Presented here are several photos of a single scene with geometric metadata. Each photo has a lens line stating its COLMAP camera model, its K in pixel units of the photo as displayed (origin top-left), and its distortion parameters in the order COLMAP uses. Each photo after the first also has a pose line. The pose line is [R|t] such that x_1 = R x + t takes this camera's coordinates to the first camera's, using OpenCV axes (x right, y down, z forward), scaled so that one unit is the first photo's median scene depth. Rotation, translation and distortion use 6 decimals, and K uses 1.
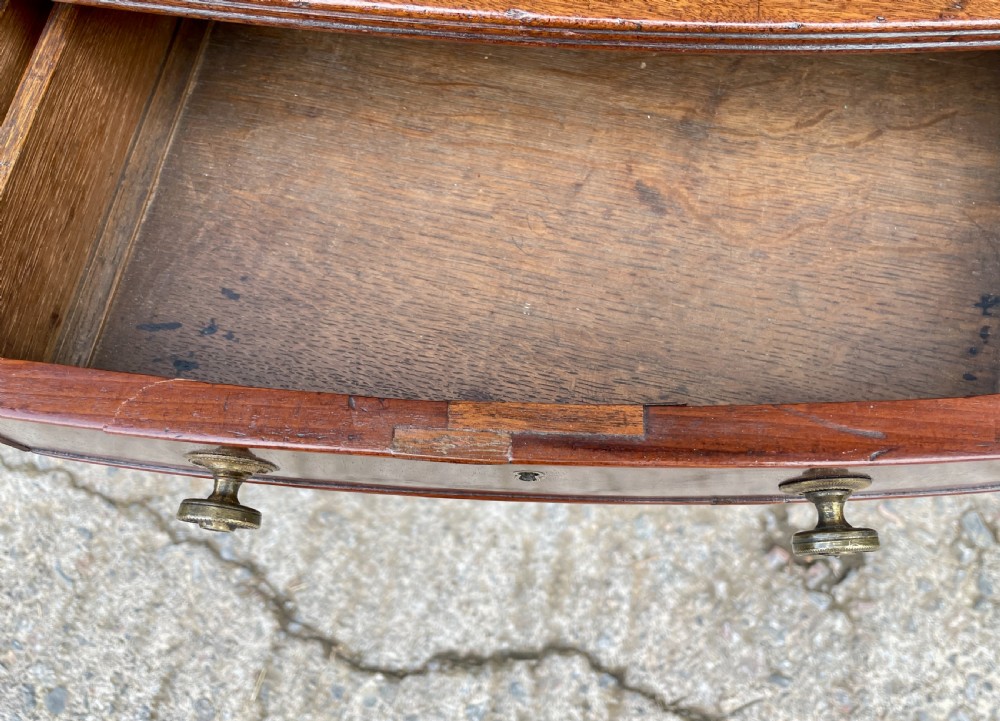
lens RADIAL K [[906.7, 0, 510.4], [0, 906.7, 339.8], [0, 0, 1]] dist [0.077183, -0.126308]
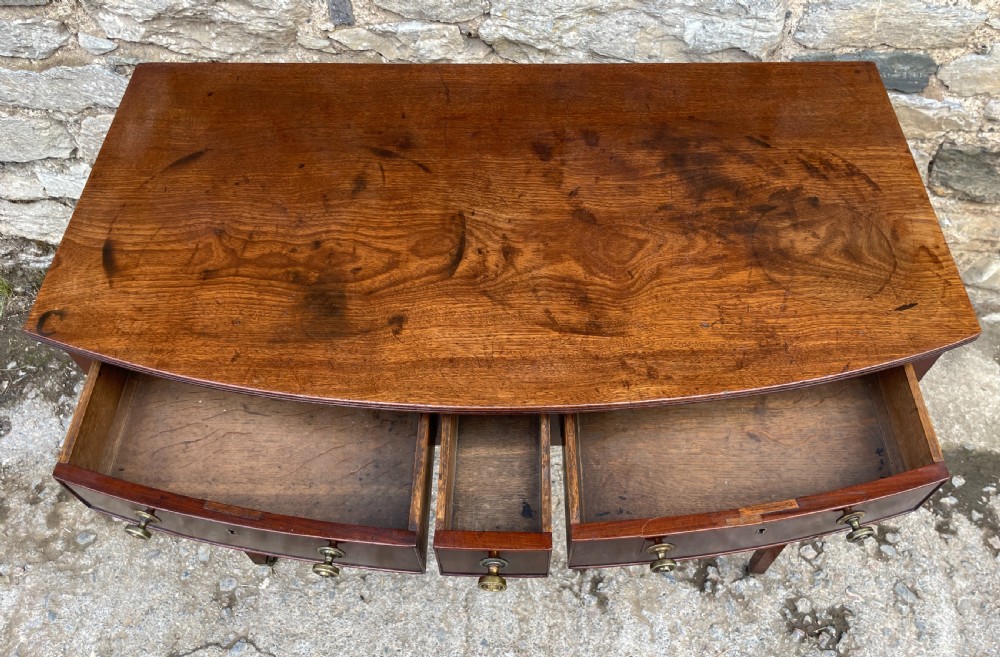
lens RADIAL K [[764.9, 0, 505.9], [0, 764.9, 364.9], [0, 0, 1]] dist [0.088392, -0.126790]
pose [[0.979613, -0.177865, 0.093389, -0.278700], [0.196245, 0.946676, -0.255524, 0.032720], [-0.042961, 0.268642, 0.962282, -0.471470]]
